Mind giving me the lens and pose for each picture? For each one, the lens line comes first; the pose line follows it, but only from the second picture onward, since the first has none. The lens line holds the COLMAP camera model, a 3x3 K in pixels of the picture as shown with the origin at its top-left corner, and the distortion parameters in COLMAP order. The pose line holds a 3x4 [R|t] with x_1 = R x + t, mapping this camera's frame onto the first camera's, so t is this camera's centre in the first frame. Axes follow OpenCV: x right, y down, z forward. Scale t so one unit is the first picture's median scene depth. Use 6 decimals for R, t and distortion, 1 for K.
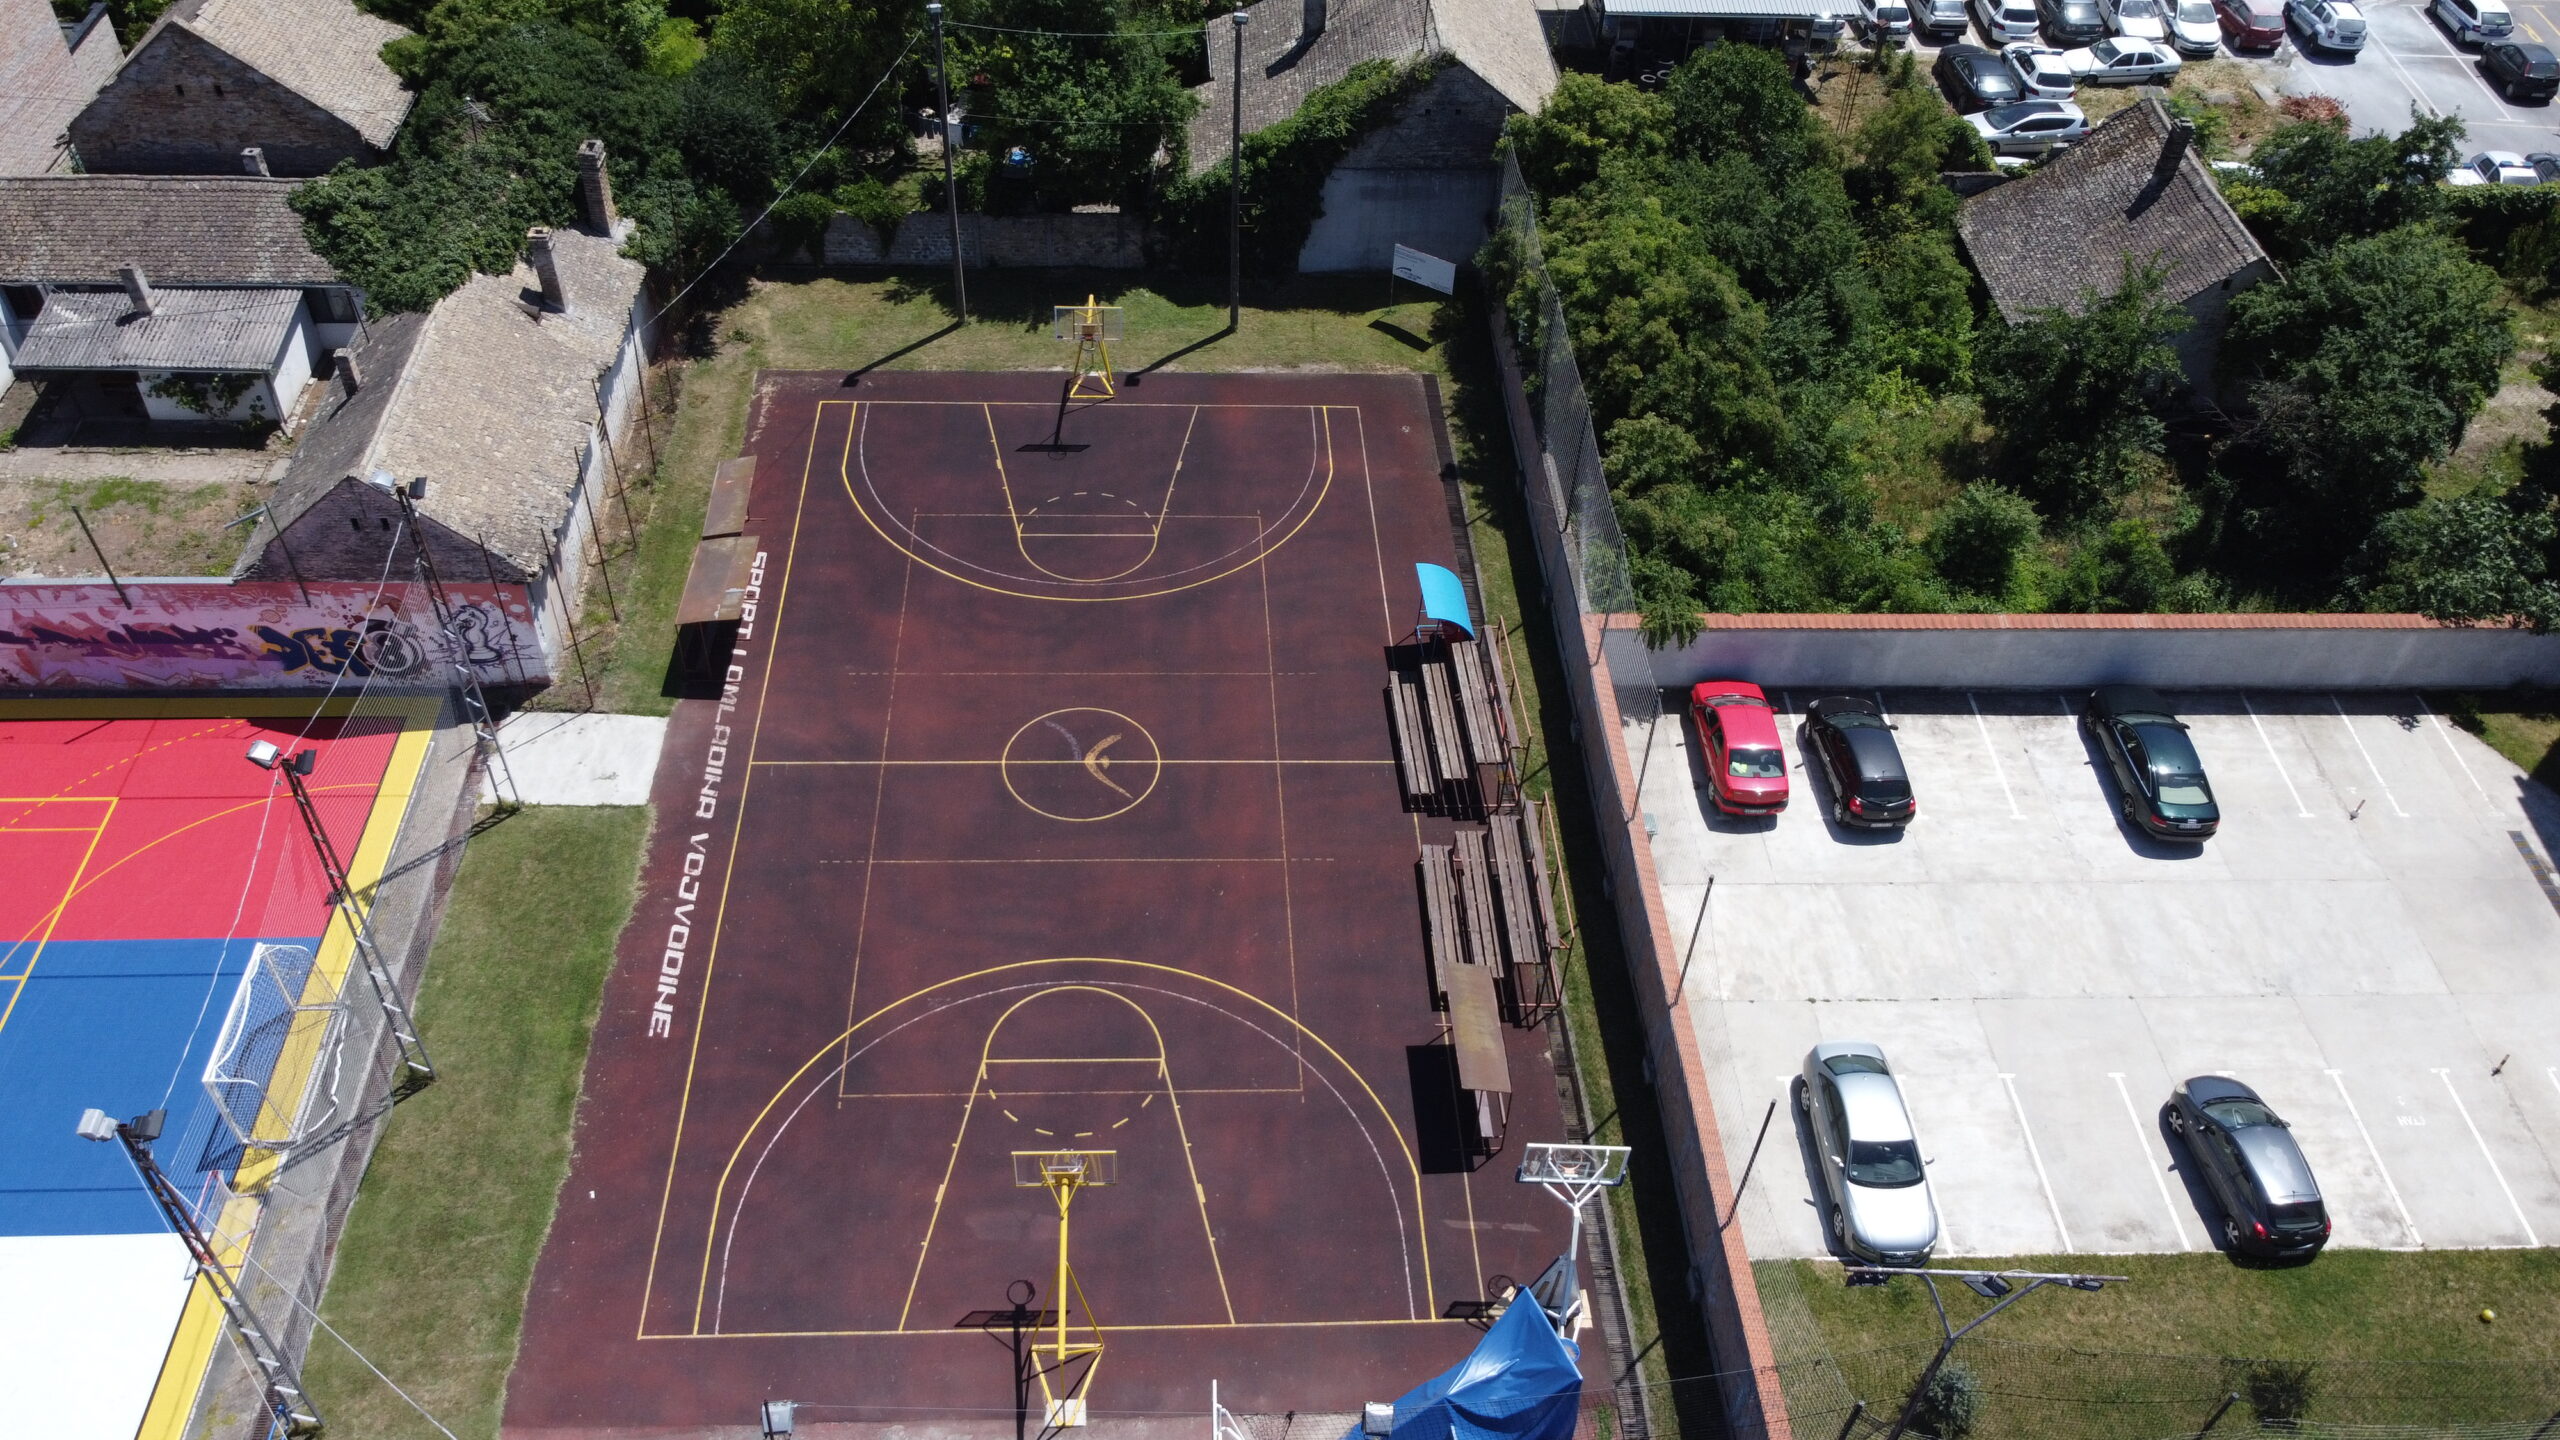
lens RADIAL K [[1933.4, 0, 1275.8], [0, 1933.4, 710.7], [0, 0, 1]] dist [-0.003255, -0.002047]
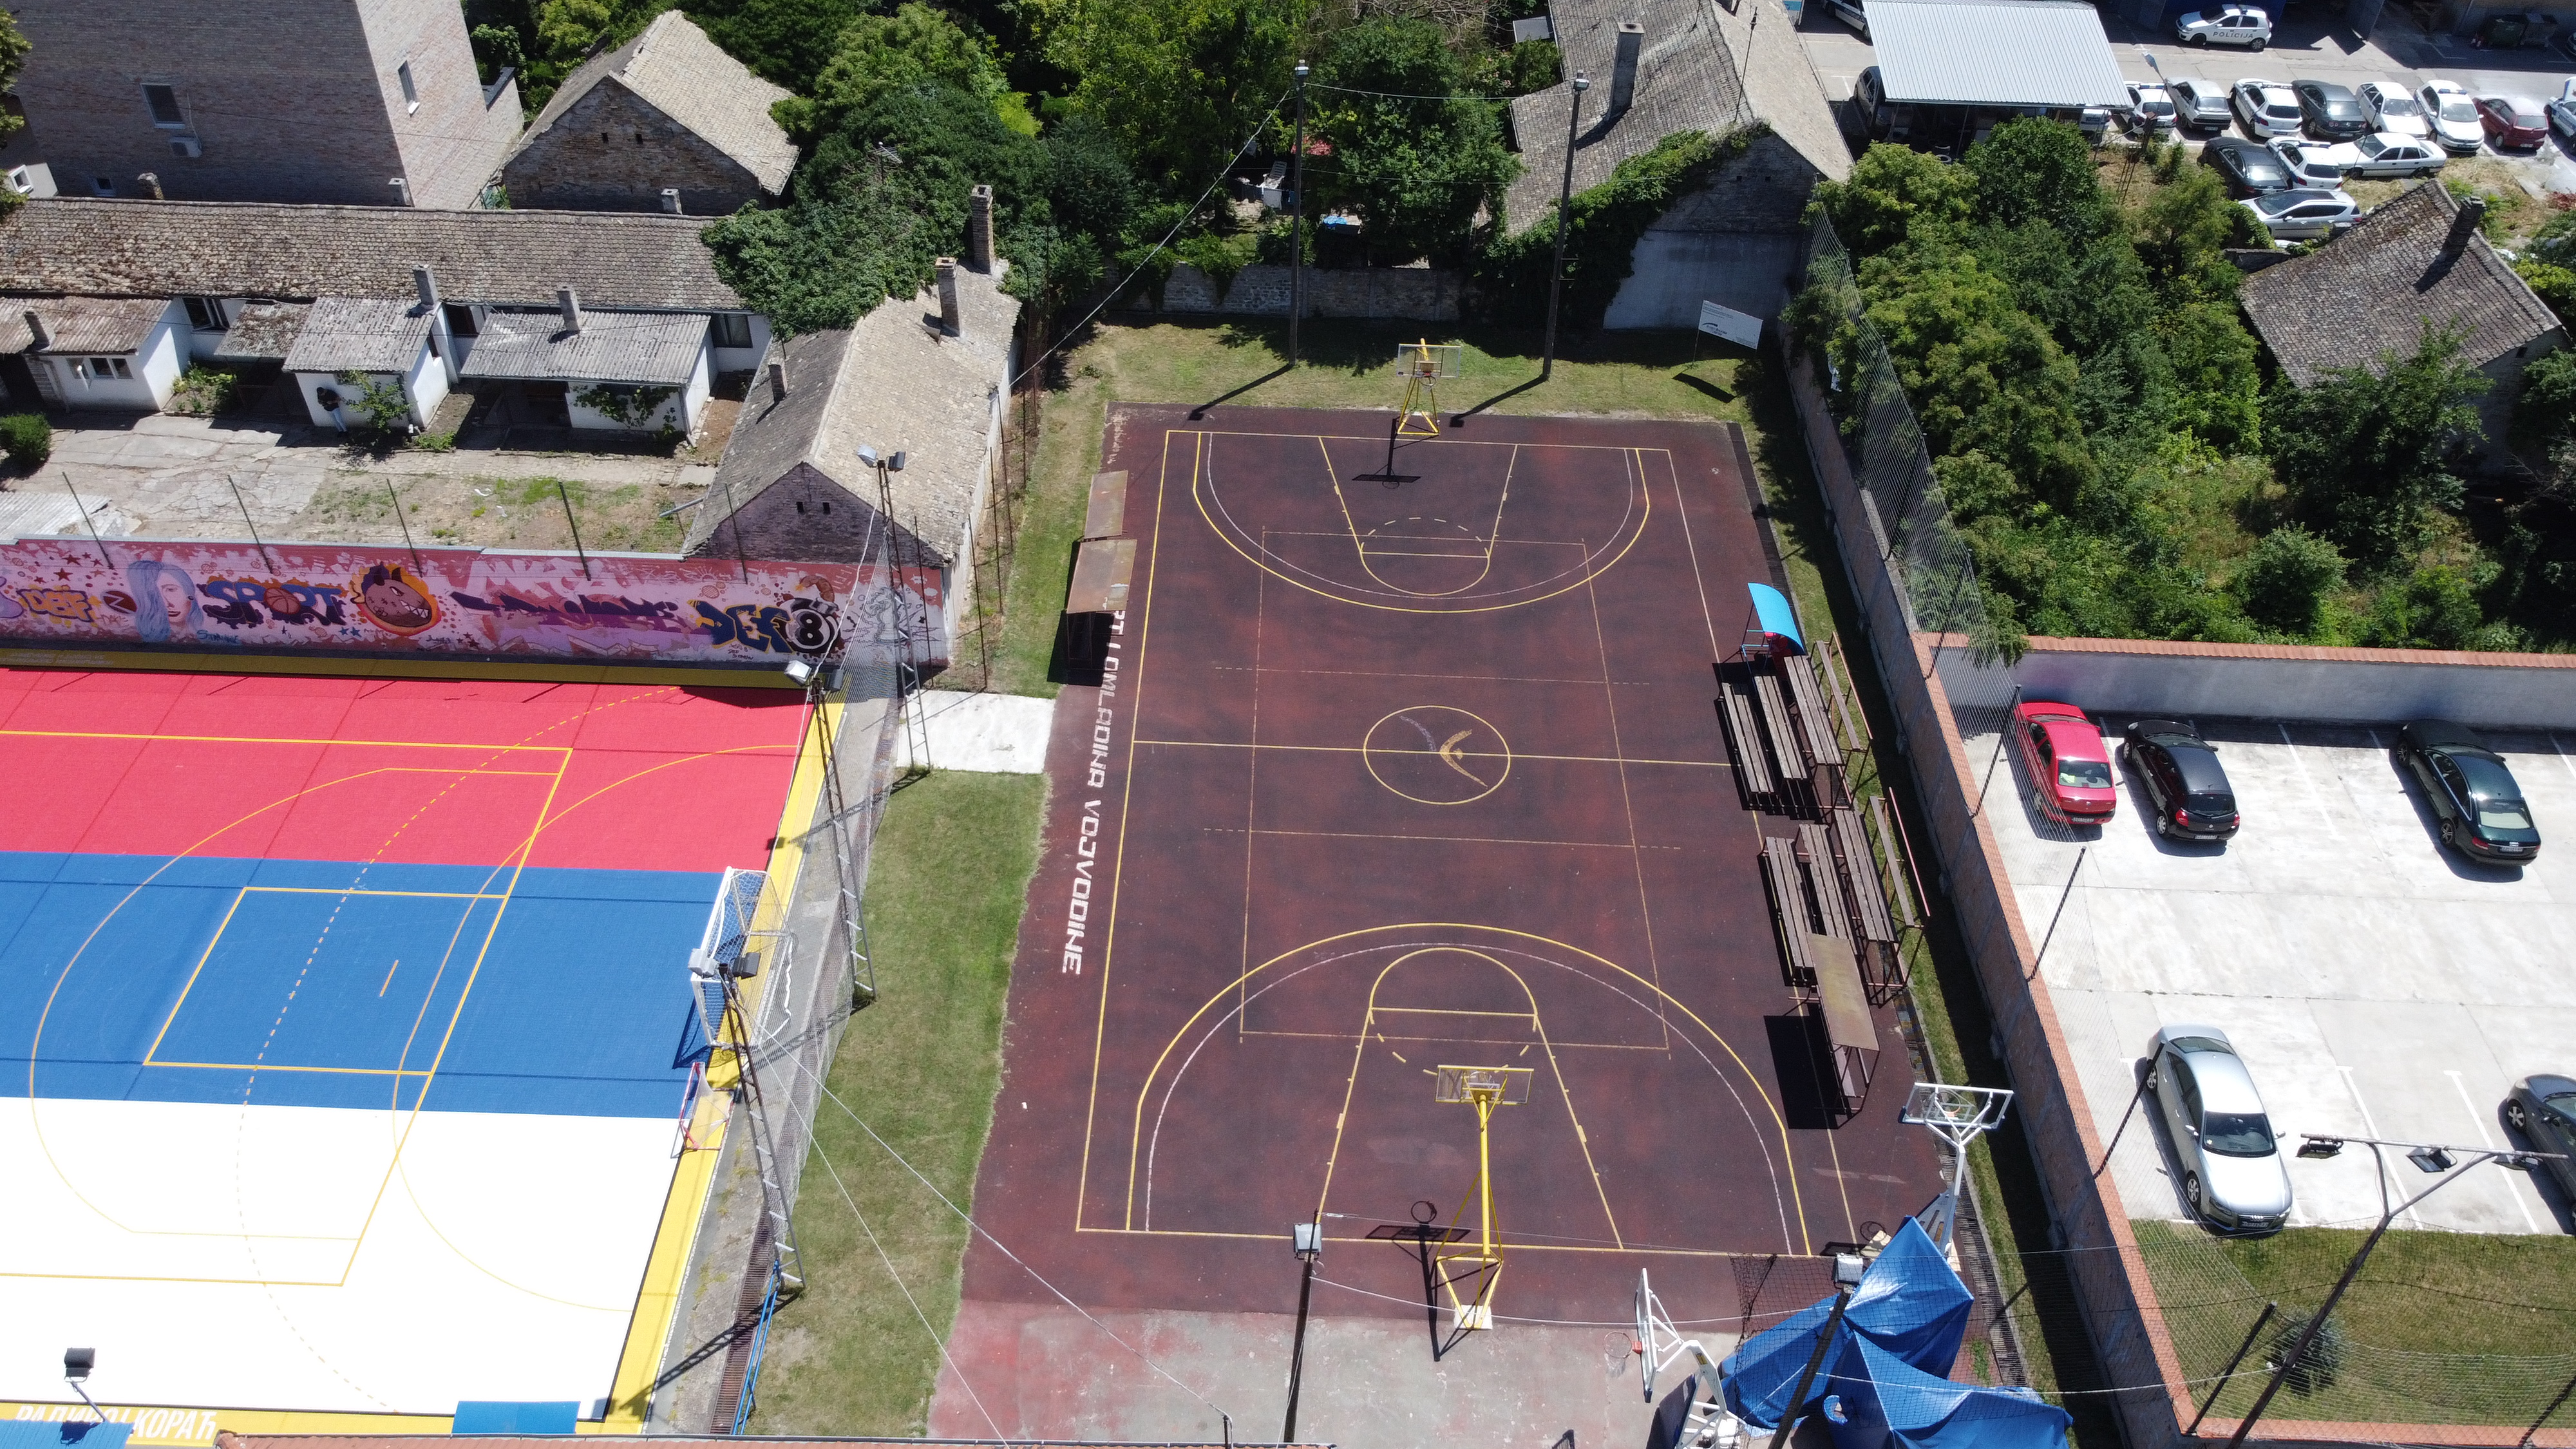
lens RADIAL K [[1945.5, 0, 1286.8], [0, 1945.5, 715.5], [0, 0, 1]] dist [-0.003255, -0.002047]
pose [[0.997511, 0.033911, -0.061827, -0.120120], [-0.037601, 0.997517, -0.059540, 0.074761], [0.059654, 0.061717, 0.996309, -0.082217]]
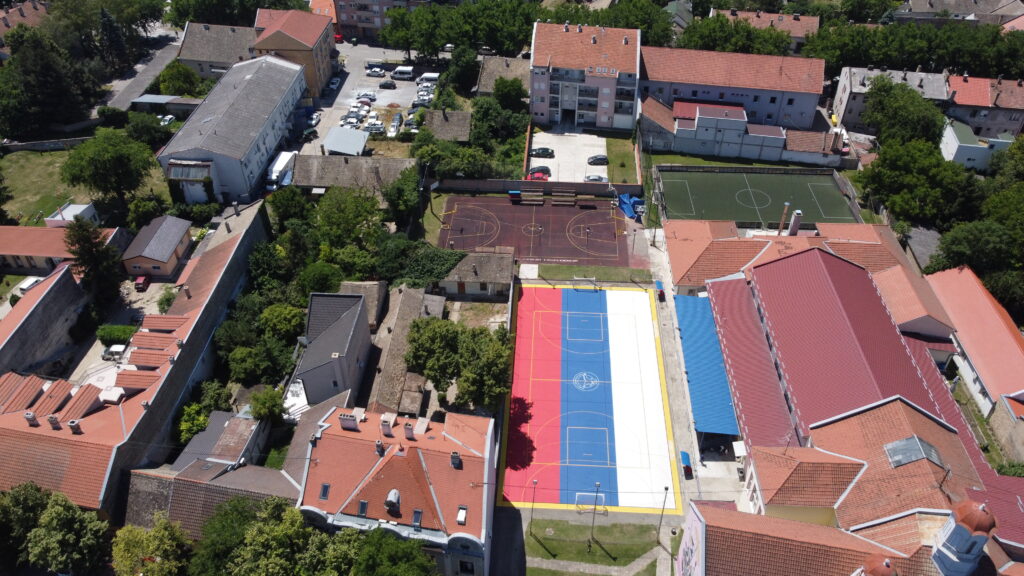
lens RADIAL K [[773.4, 0, 512.8], [0, 773.4, 279.5], [0, 0, 1]] dist [-0.003255, -0.002047]
pose [[0.114008, -0.657290, 0.744965, -2.463517], [0.703668, 0.582766, 0.406492, -1.130285], [-0.701323, 0.477864, 0.528954, -0.414169]]
